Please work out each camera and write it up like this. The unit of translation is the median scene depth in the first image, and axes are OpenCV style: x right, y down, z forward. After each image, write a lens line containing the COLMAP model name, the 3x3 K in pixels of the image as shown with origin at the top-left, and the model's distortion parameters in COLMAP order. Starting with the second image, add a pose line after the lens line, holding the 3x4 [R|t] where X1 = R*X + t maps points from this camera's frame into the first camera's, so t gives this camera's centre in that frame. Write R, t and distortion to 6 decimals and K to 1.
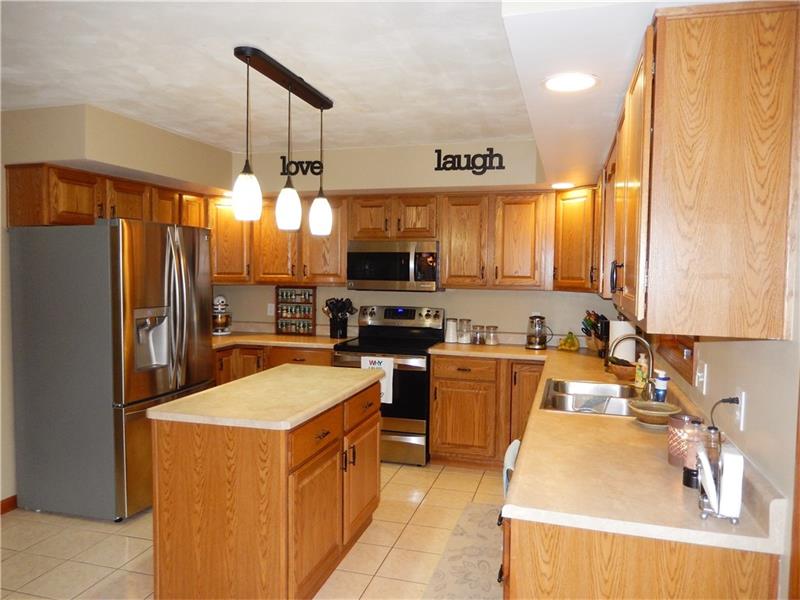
lens RADIAL K [[596.5, 0, 398.4], [0, 596.5, 297.0], [0, 0, 1]] dist [0.013863, -0.005934]
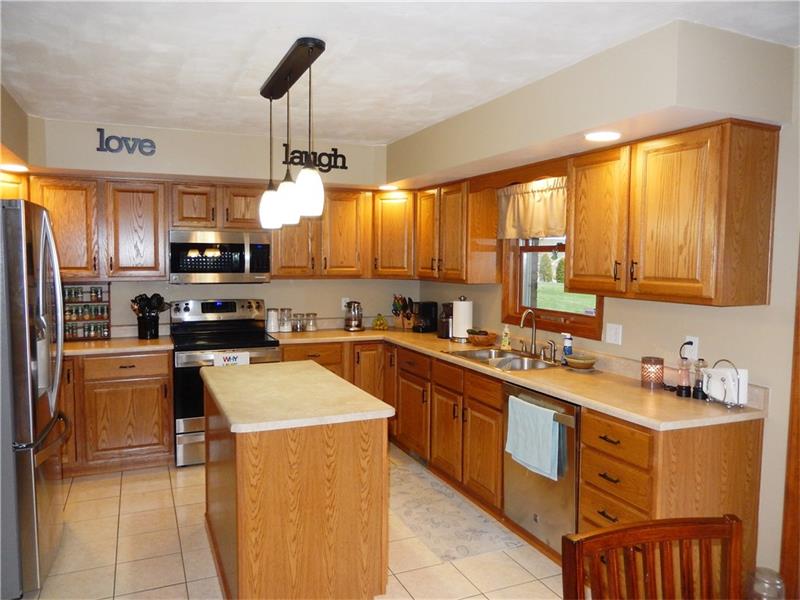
lens RADIAL K [[596.5, 0, 398.4], [0, 596.5, 297.0], [0, 0, 1]] dist [0.013863, -0.005934]
pose [[0.776952, -0.048978, 0.627651, -0.414077], [0.033982, 0.998778, 0.035873, -0.014349], [-0.628642, -0.006542, 0.777668, 0.078324]]
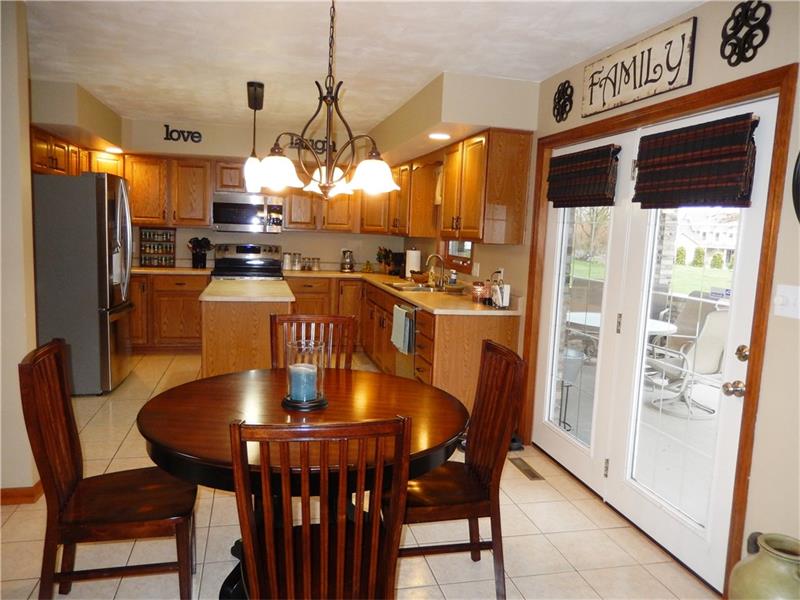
lens RADIAL K [[591.1, 0, 395.1], [0, 591.1, 288.7], [0, 0, 1]] dist [0.002742, 0.001869]
pose [[0.876055, -0.028225, 0.481384, -0.389839], [-0.003245, 0.997918, 0.064416, 0.031983], [-0.482200, -0.057994, 0.874139, -0.370689]]
